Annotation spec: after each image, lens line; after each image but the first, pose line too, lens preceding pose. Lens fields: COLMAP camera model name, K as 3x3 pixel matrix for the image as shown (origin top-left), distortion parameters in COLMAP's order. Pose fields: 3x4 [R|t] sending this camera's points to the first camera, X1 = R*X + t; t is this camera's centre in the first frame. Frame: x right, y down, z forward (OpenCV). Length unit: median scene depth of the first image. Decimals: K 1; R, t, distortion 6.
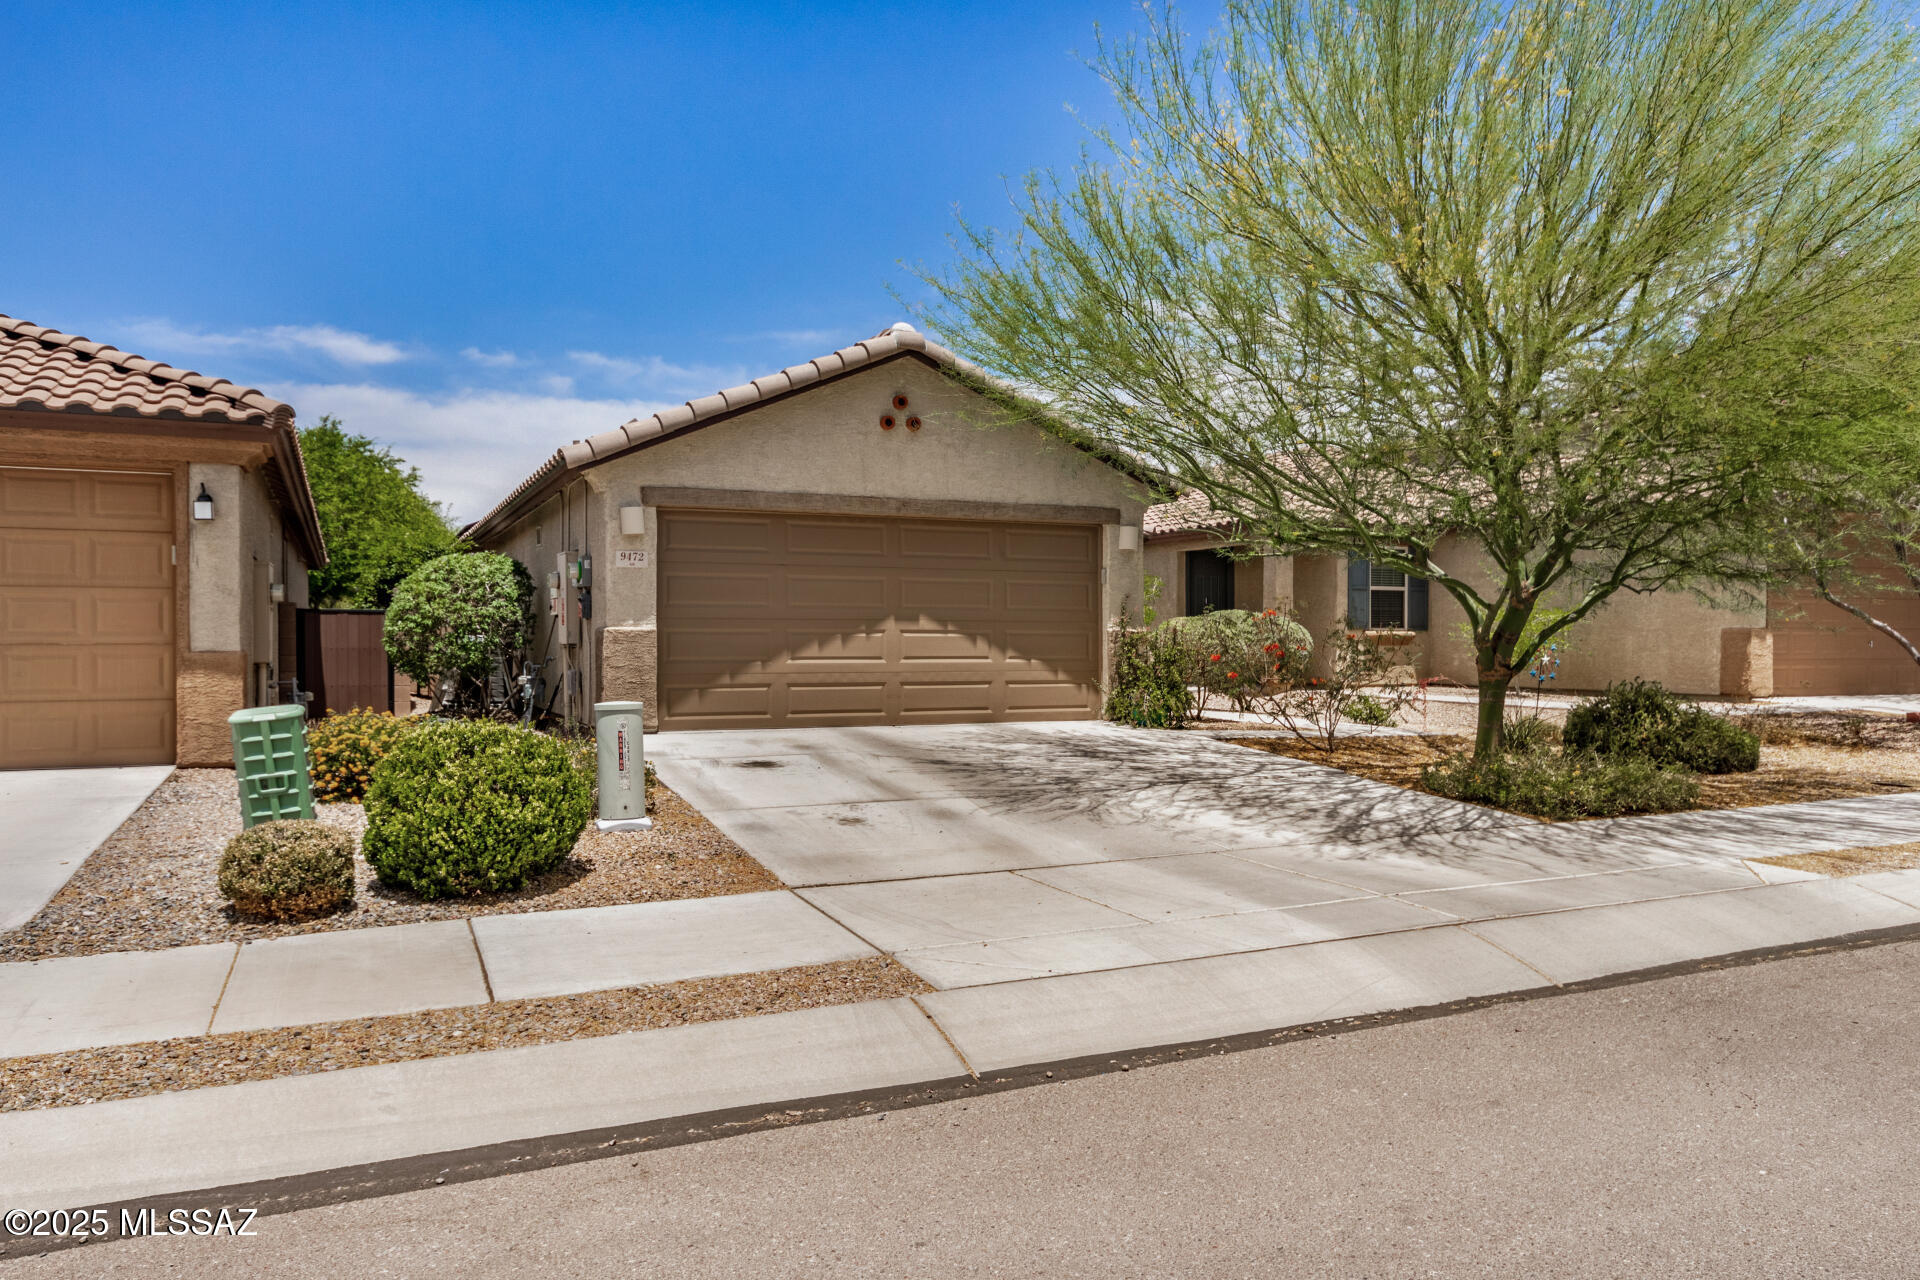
lens RADIAL K [[1337.3, 0, 960.3], [0, 1337.3, 642.7], [0, 0, 1]] dist [0.003648, 0.001311]
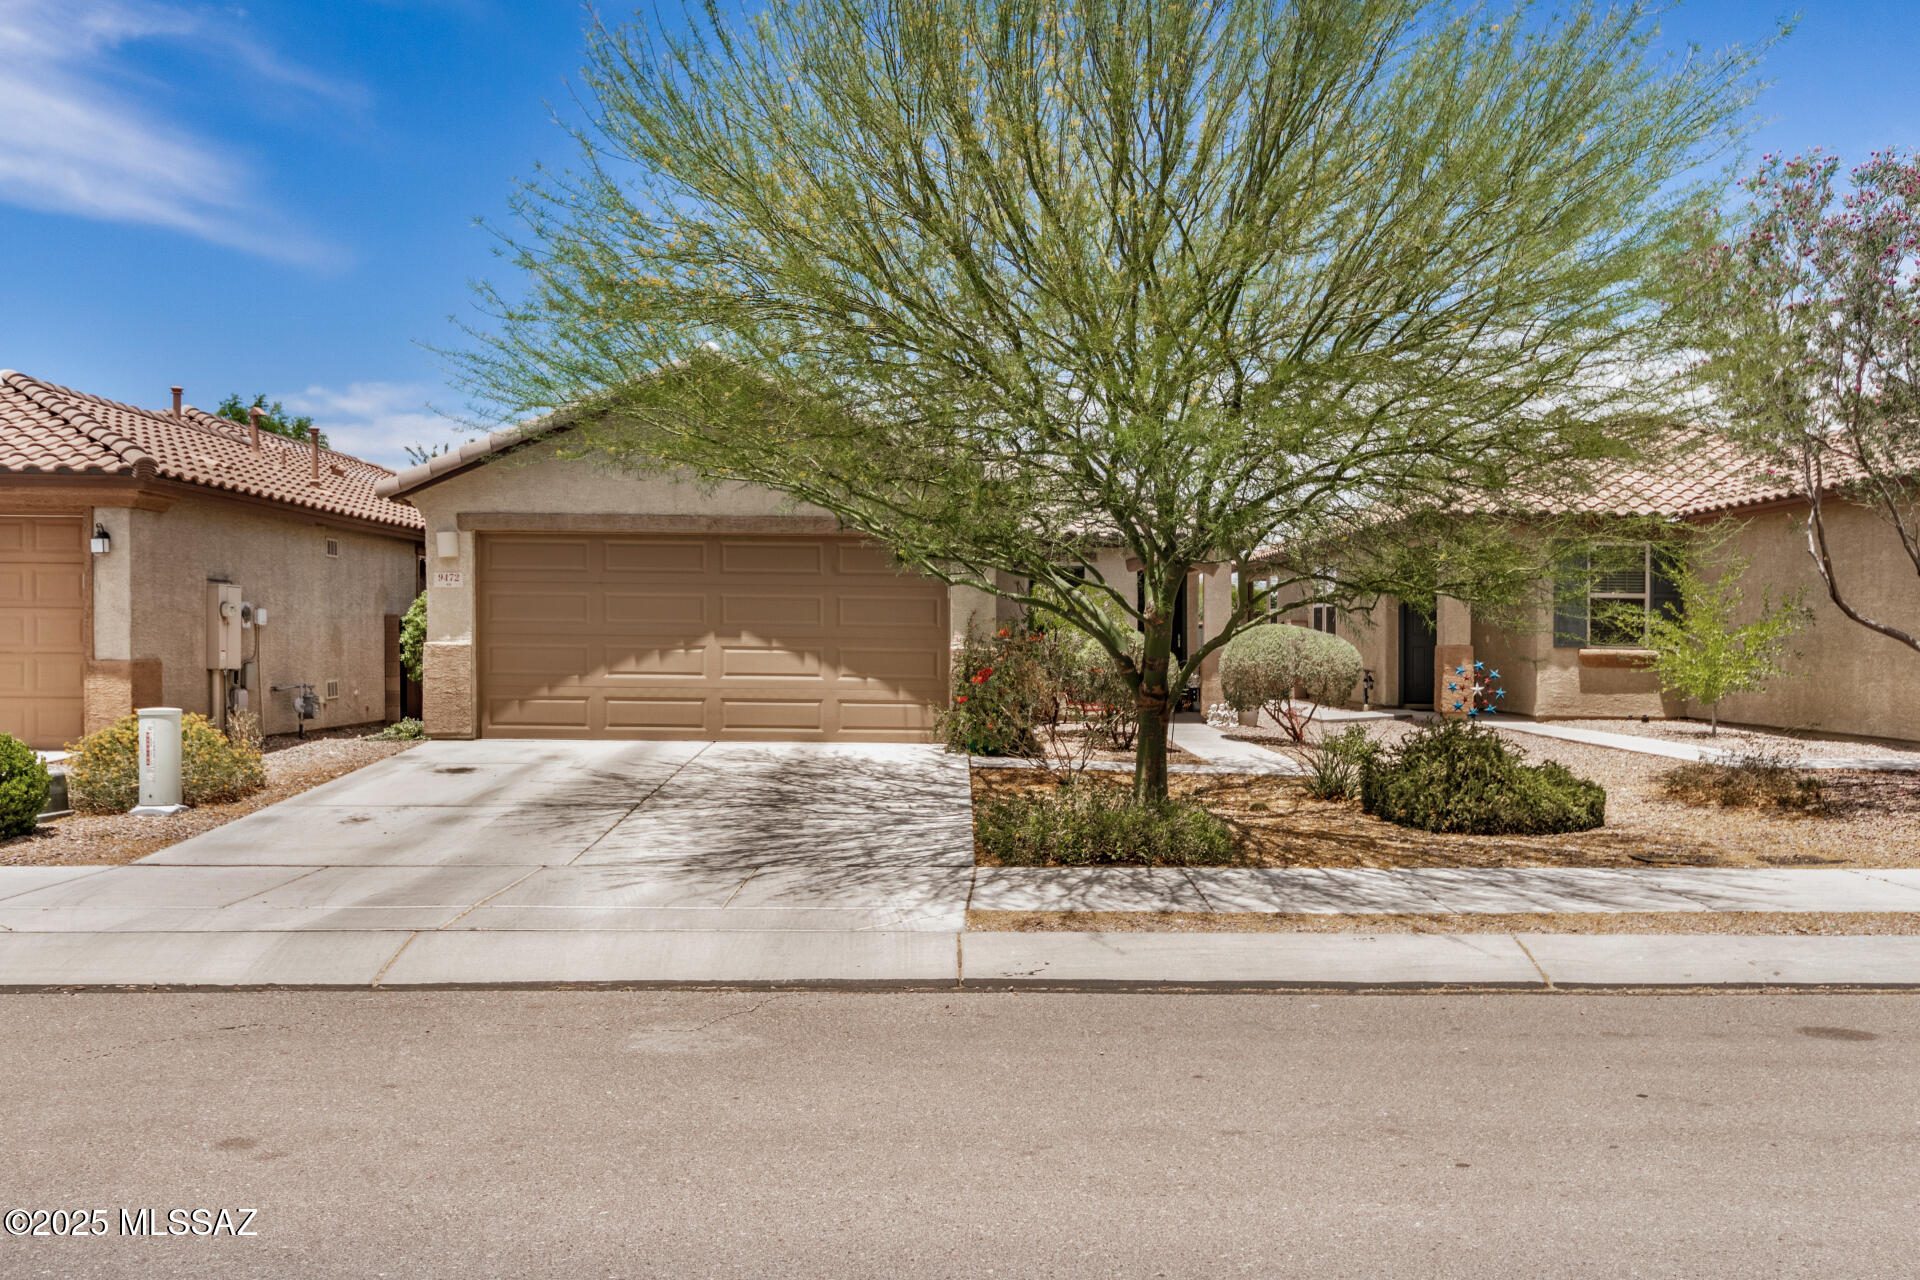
lens RADIAL K [[1553.6, 0, 959.5], [0, 1553.6, 638.6], [0, 0, 1]] dist [0.017739, 0.000842]
pose [[0.911258, 0.007641, -0.411765, 0.631606], [-0.010383, 0.999936, -0.004424, -0.012551], [0.411705, 0.008307, 0.911279, 0.012144]]
